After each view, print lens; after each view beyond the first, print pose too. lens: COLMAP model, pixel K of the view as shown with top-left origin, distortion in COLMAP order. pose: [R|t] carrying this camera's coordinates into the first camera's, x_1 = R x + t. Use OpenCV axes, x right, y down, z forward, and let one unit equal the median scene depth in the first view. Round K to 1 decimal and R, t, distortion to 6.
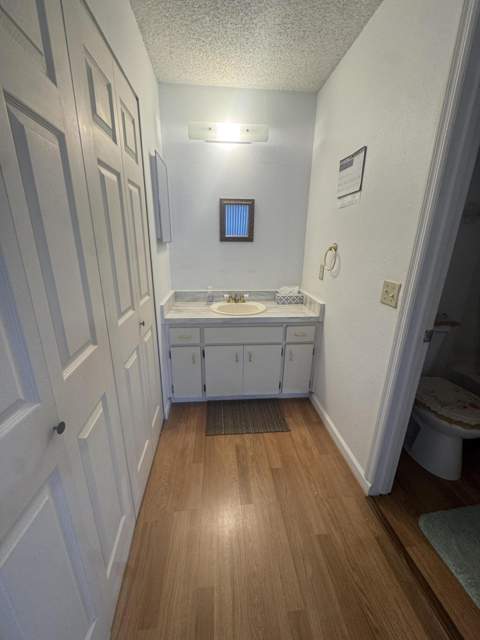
lens RADIAL K [[255.8, 0, 239.1], [0, 255.8, 320.0], [0, 0, 1]] dist [-0.008567, -0.000173]
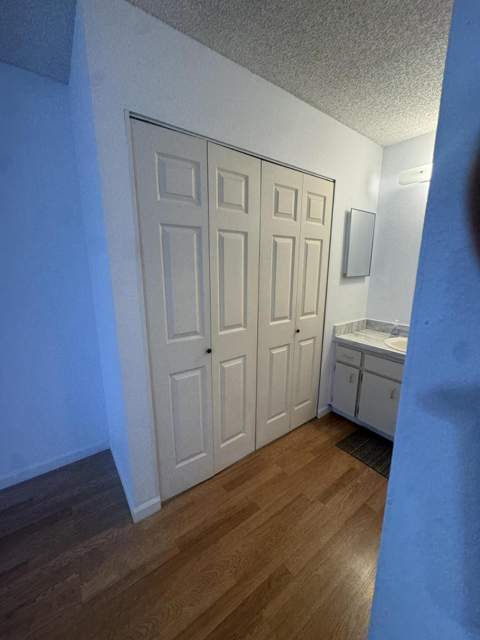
lens RADIAL K [[255.8, 0, 239.2], [0, 255.8, 318.9], [0, 0, 1]] dist [-0.008567, -0.000173]
pose [[0.513888, 0.165791, -0.841685, 0.482778], [-0.254980, 0.966325, 0.034664, -0.013286], [0.819088, 0.196800, 0.538856, -0.056023]]
